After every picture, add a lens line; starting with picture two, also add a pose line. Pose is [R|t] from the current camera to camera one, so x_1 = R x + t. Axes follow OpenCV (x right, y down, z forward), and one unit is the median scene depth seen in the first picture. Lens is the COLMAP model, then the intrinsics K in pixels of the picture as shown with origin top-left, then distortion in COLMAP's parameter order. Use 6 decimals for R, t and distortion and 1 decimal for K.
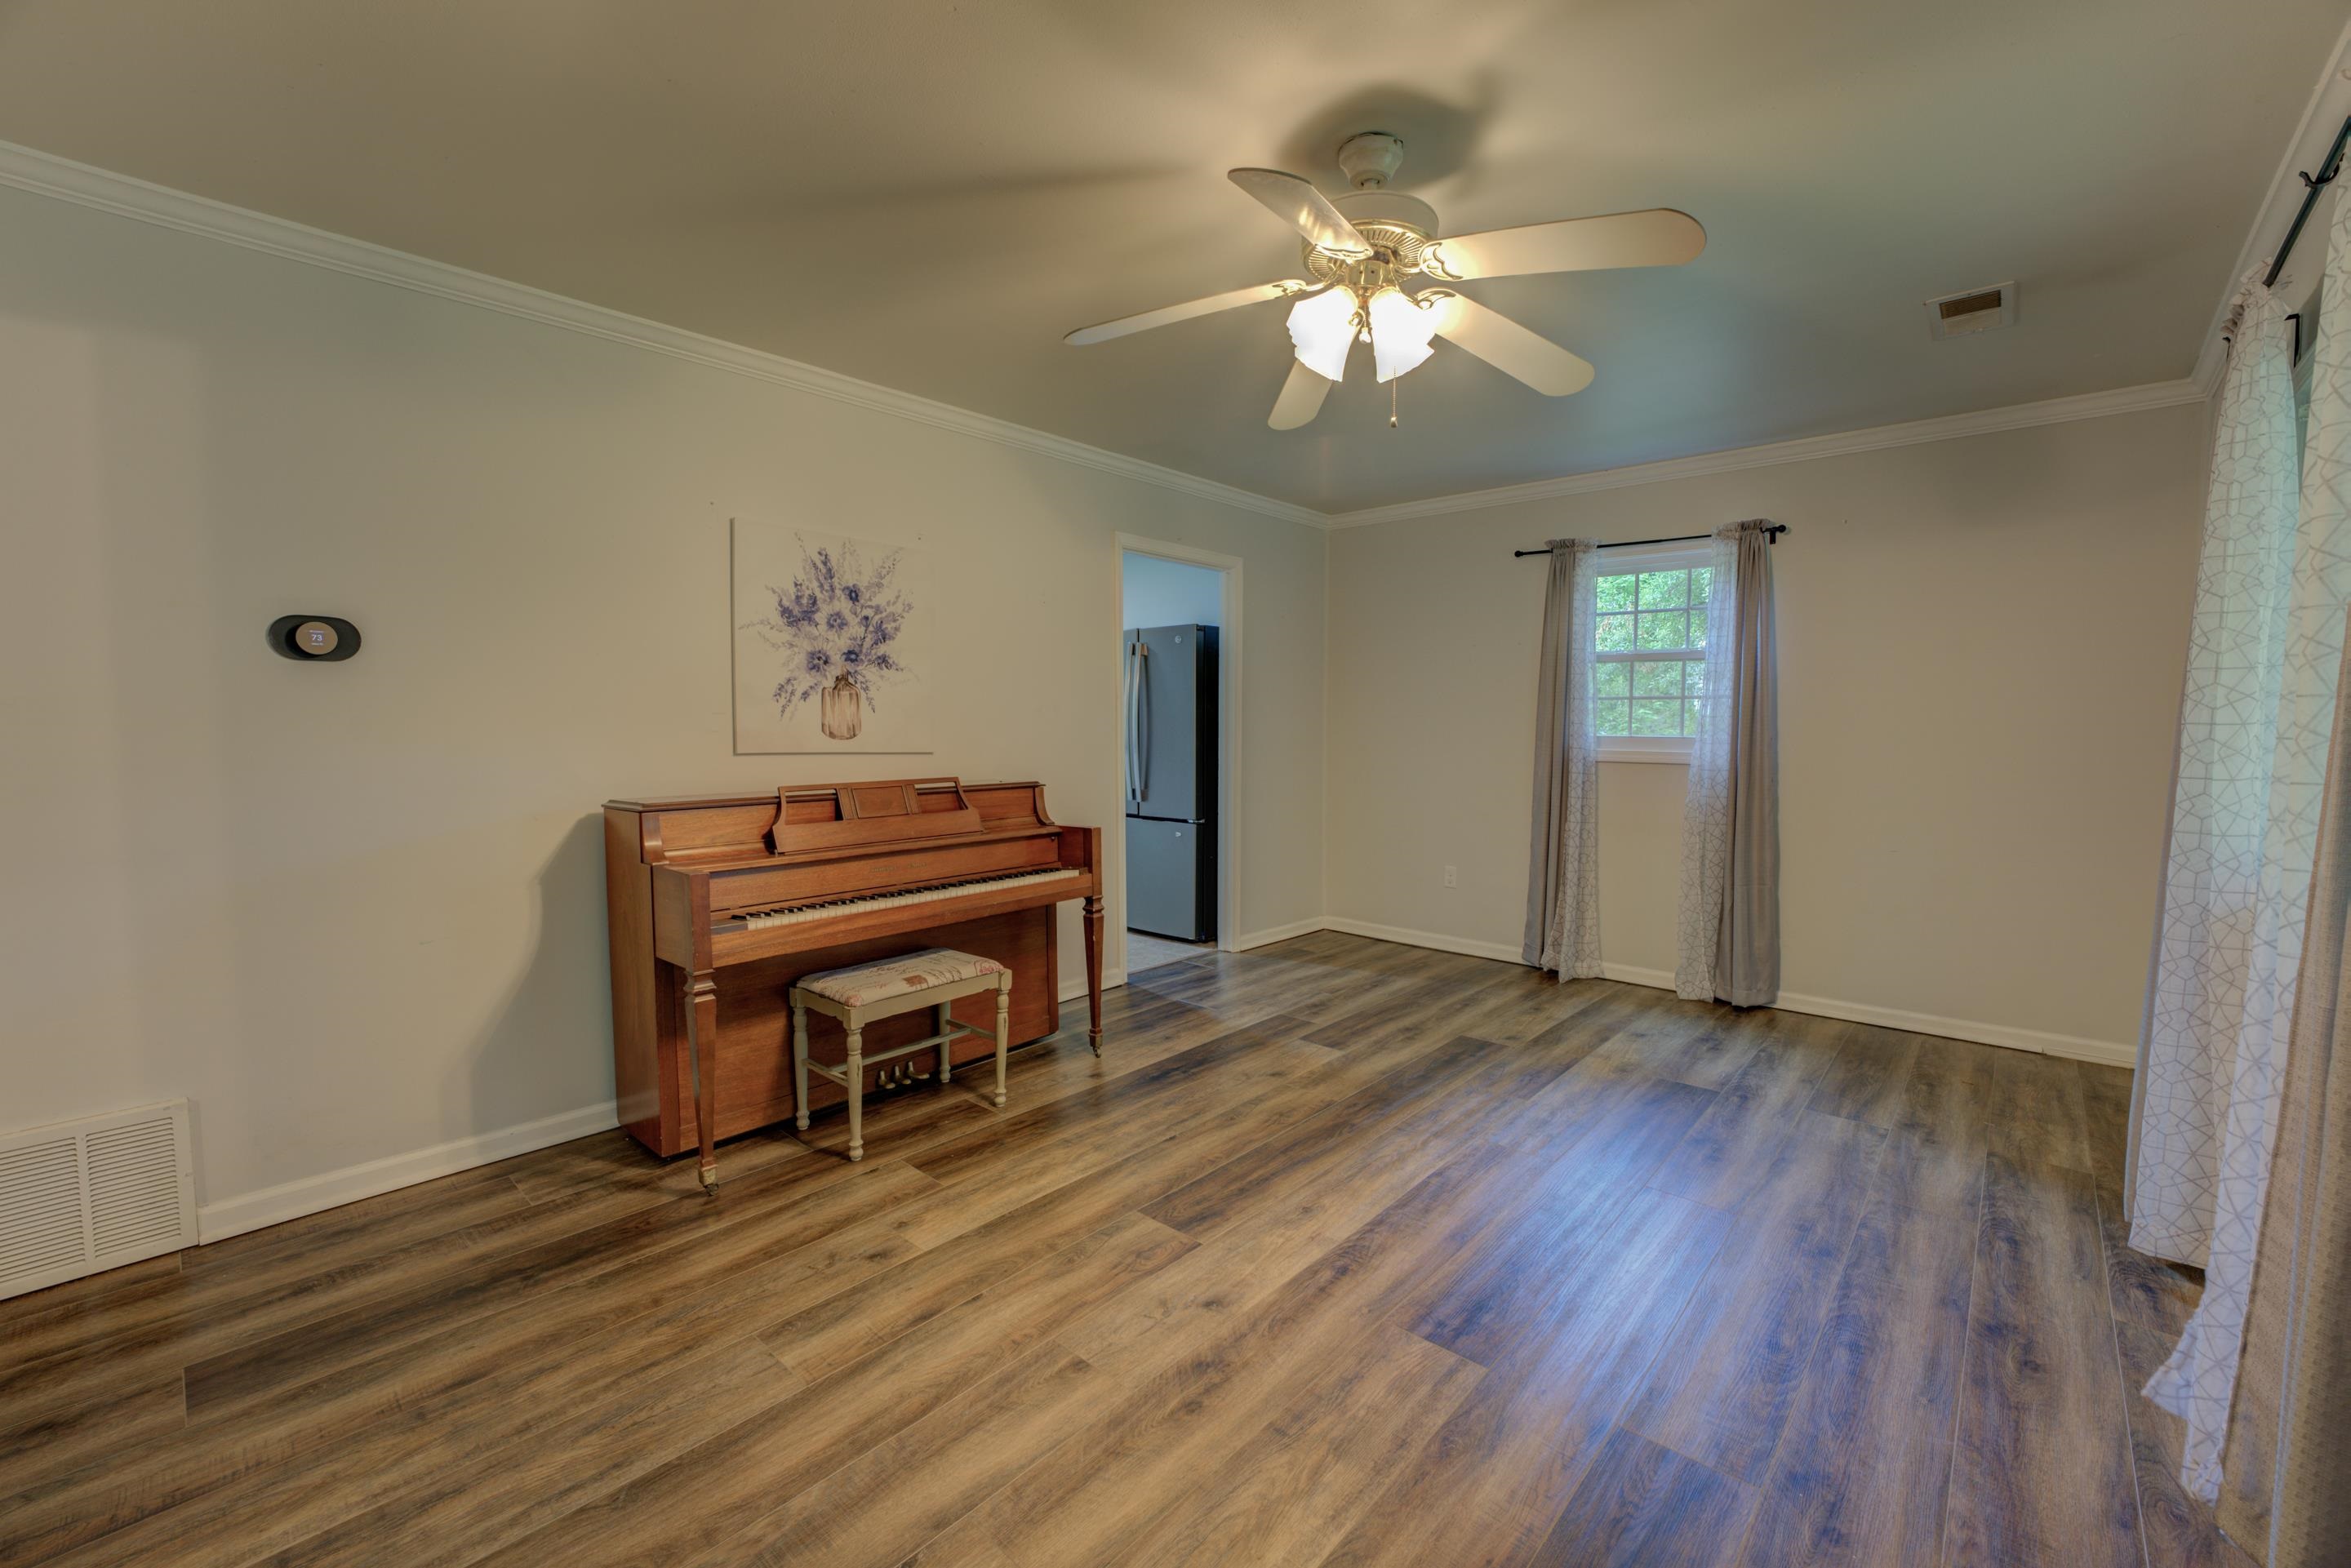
lens RADIAL K [[966.4, 0, 1167.8], [0, 966.4, 791.2], [0, 0, 1]] dist [-0.026102, 0.000174]
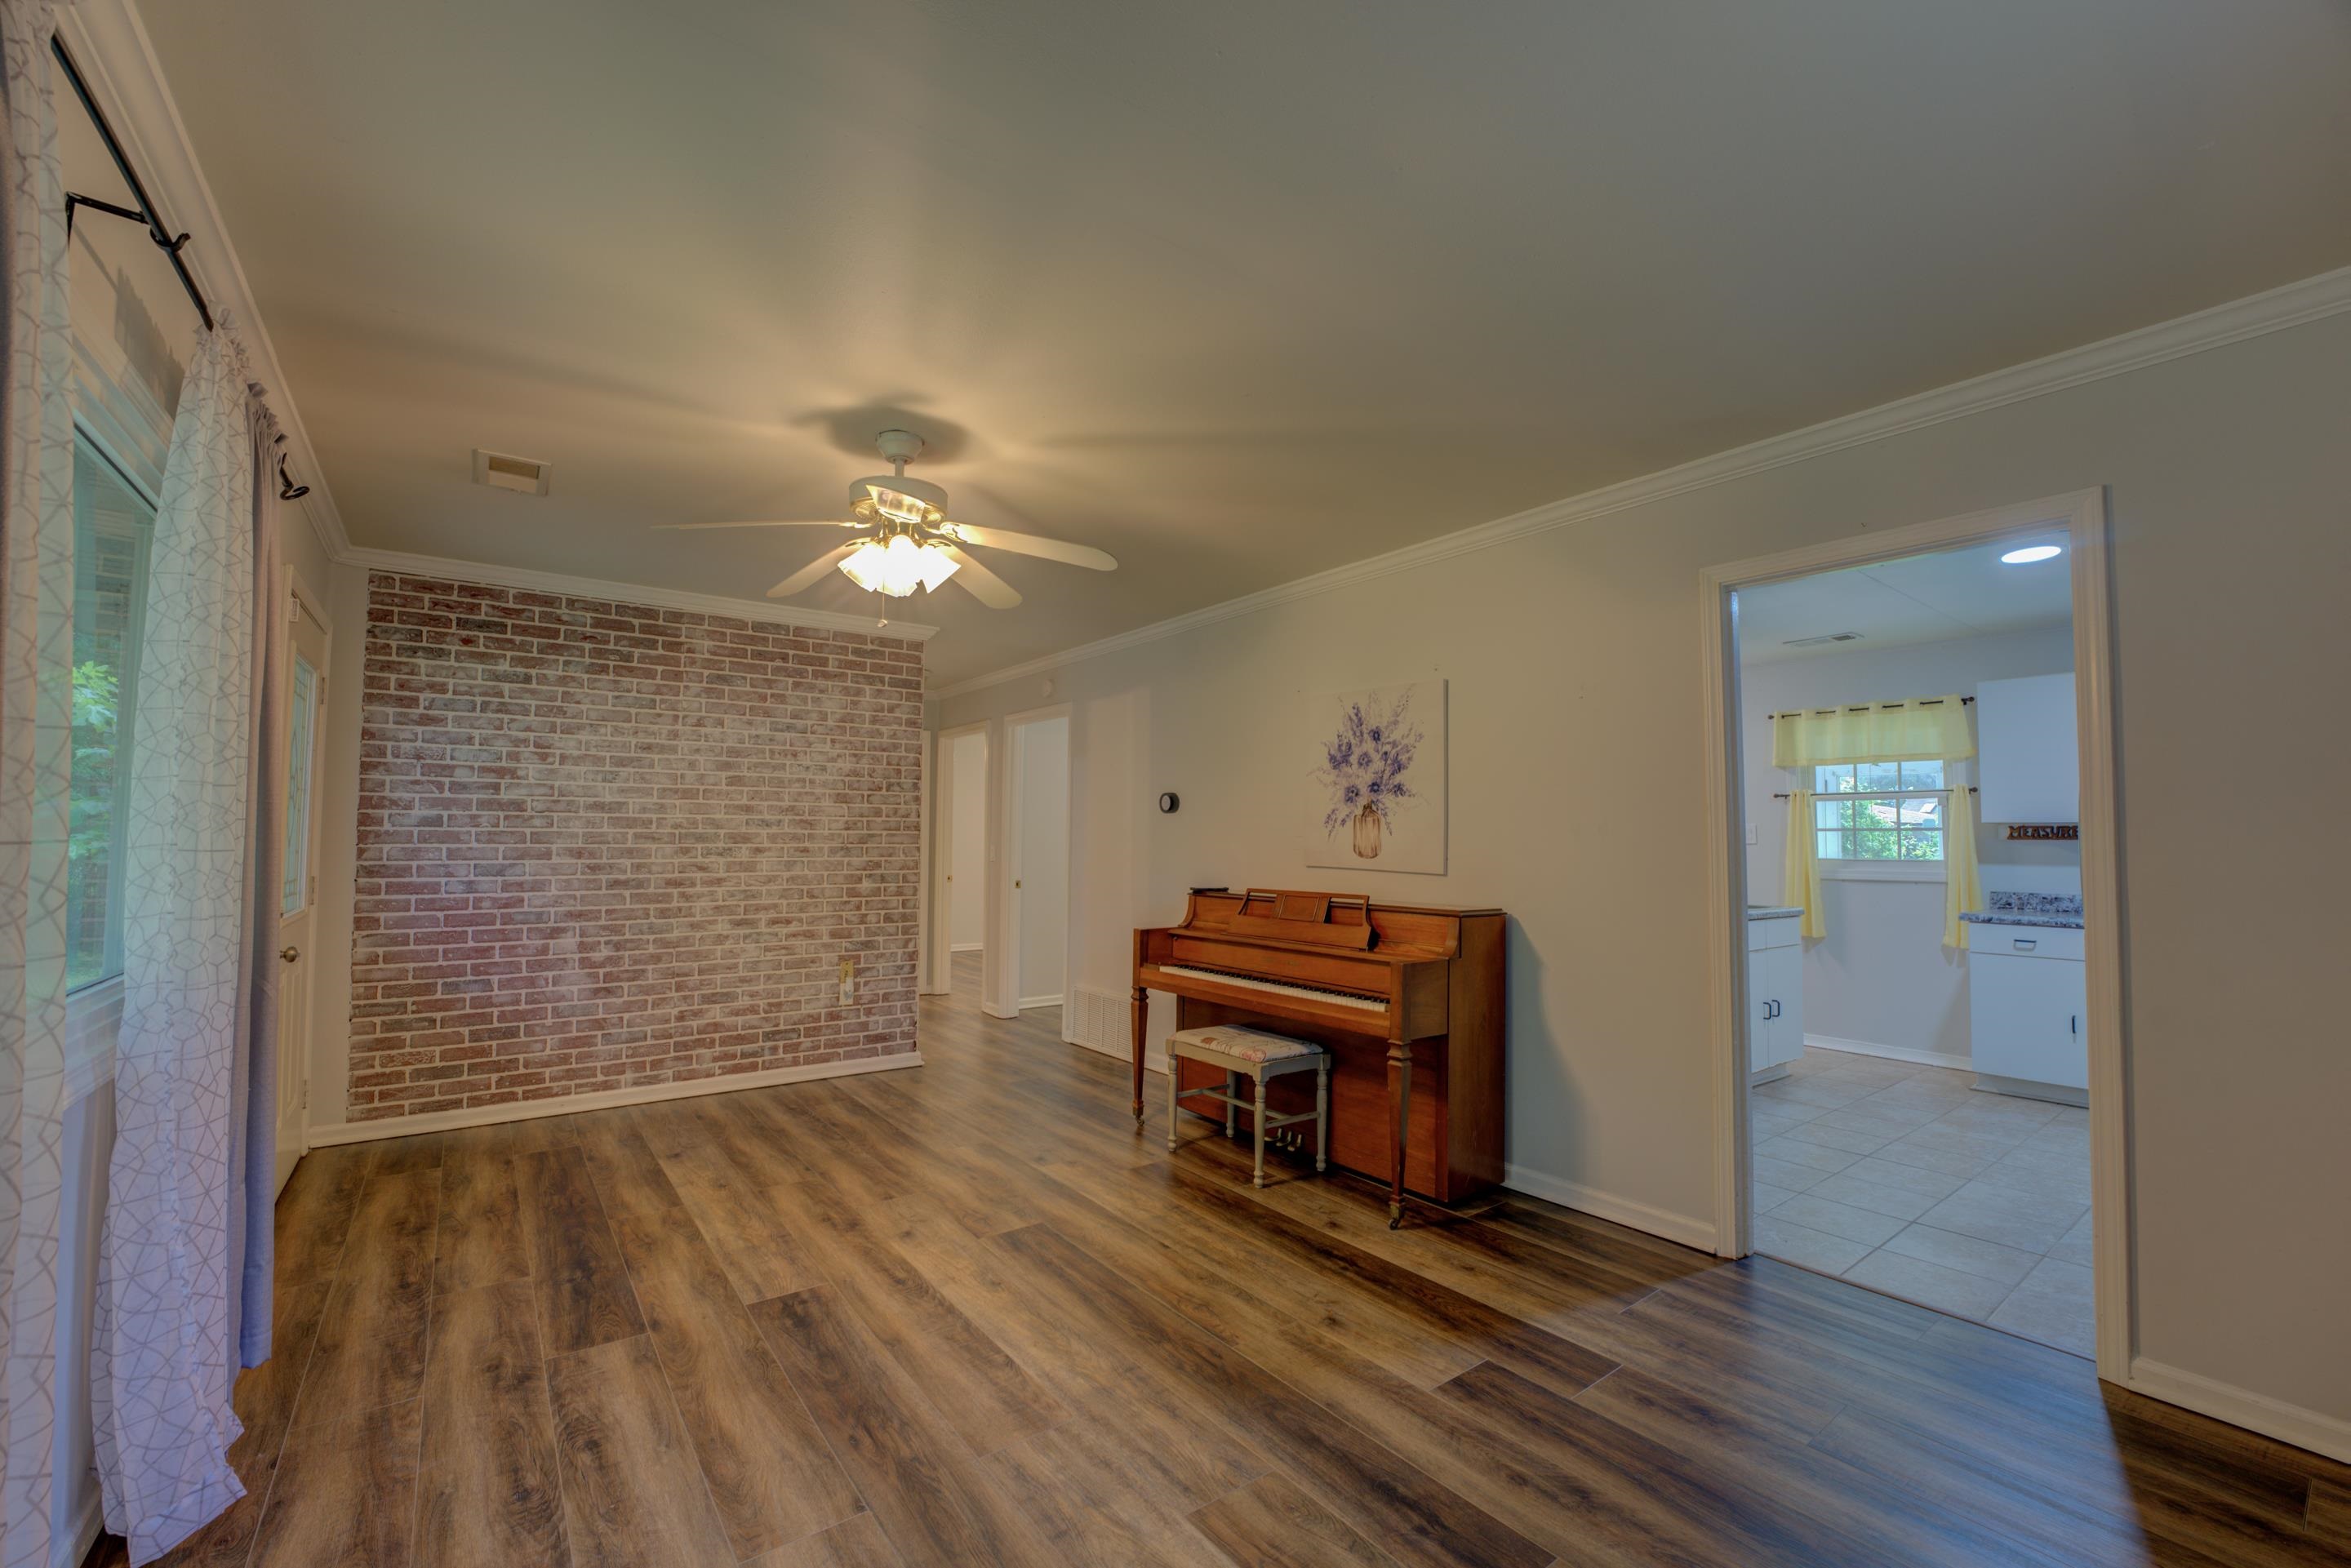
lens RADIAL K [[966.4, 0, 1167.8], [0, 966.4, 791.2], [0, 0, 1]] dist [-0.026102, 0.000174]
pose [[-0.203216, -0.050900, -0.977810, 0.907498], [-0.075680, 0.996477, -0.036143, -0.077144], [0.976205, 0.066656, -0.206353, 1.037092]]
